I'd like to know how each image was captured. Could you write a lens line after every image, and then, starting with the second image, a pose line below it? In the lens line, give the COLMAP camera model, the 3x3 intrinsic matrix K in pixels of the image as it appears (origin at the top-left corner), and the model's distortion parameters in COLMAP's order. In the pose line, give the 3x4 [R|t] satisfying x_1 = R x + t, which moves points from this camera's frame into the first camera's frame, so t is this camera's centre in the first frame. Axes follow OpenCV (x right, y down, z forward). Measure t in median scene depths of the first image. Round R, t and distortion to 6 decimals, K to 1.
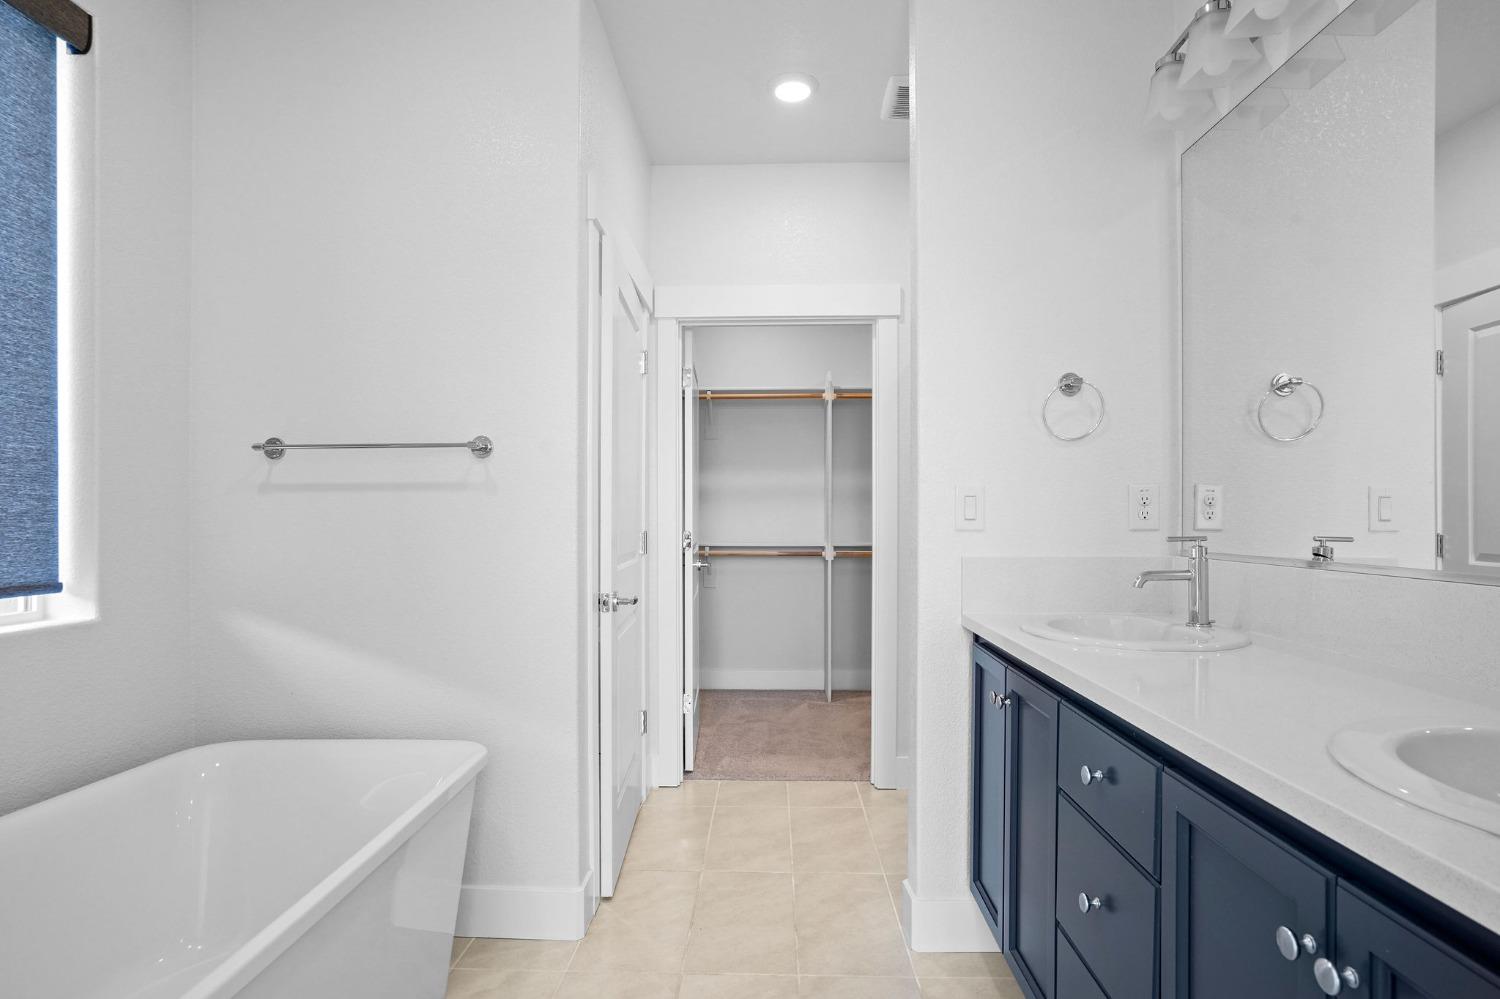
lens RADIAL K [[794.4, 0, 747.4], [0, 794.4, 515.8], [0, 0, 1]] dist [-0.053359, 0.035441]
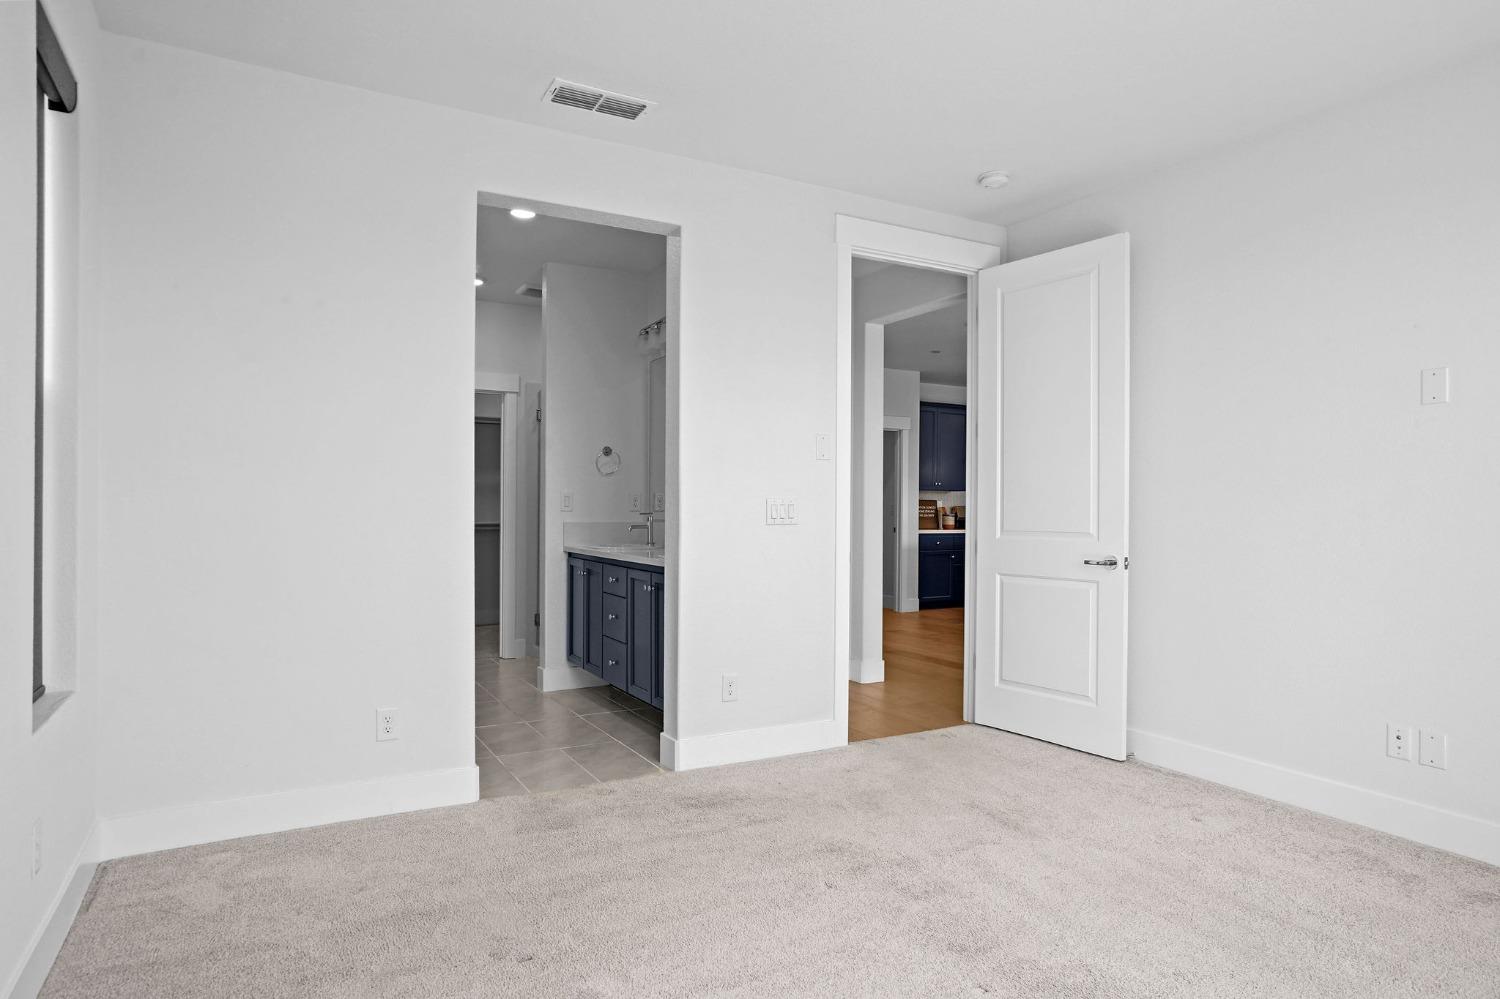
lens RADIAL K [[880.5, 0, 750.8], [0, 880.5, 535.4], [0, 0, 1]] dist [-0.001153, -0.000063]
pose [[0.860916, -0.001312, 0.508745, -0.601743], [-0.008407, 0.999823, 0.016805, 0.045244], [-0.508677, -0.018744, 0.860753, -1.595498]]
